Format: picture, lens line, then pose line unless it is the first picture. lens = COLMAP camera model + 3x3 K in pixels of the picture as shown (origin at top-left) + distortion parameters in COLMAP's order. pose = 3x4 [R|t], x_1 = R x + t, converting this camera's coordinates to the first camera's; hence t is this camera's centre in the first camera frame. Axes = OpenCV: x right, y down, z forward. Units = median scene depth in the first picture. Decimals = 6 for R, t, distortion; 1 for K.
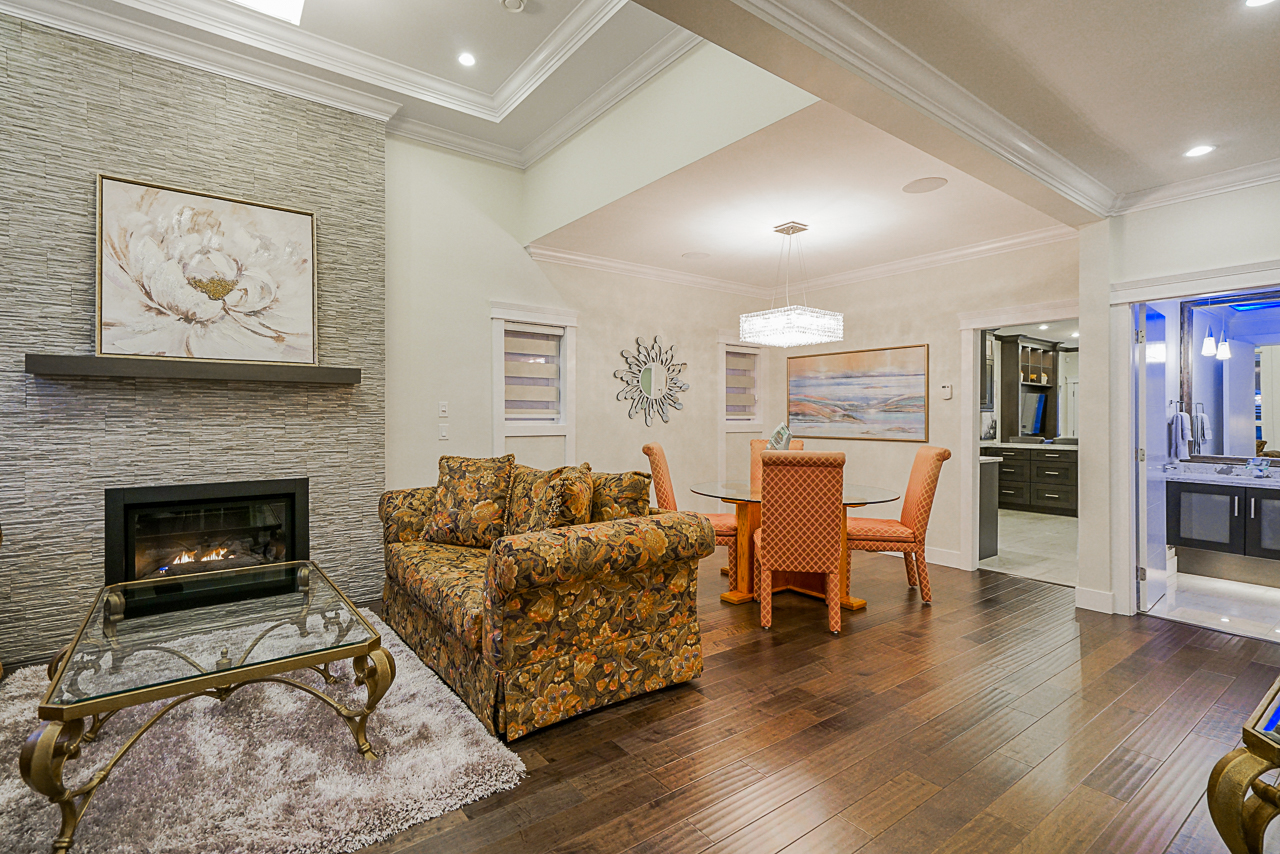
lens RADIAL K [[579.2, 0, 597.4], [0, 579.2, 414.0], [0, 0, 1]] dist [-0.002864, 0.009376]
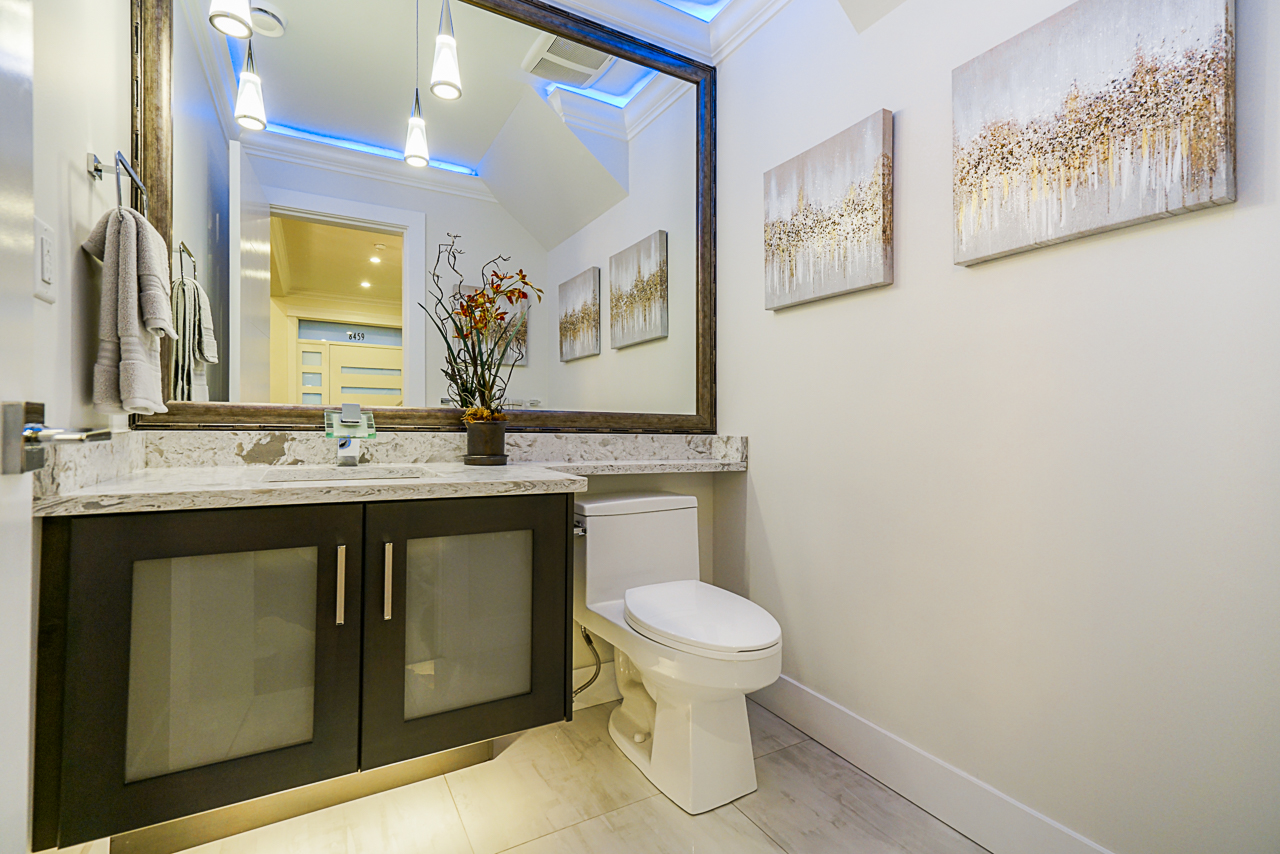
lens RADIAL K [[579.2, 0, 637.3], [0, 579.2, 424.1], [0, 0, 1]] dist [-0.002864, 0.009376]
pose [[0.066478, -0.000555, 0.997788, 0.779189], [-0.003641, 0.999993, 0.000799, 0.081183], [-0.997781, -0.003686, 0.066475, 0.780711]]
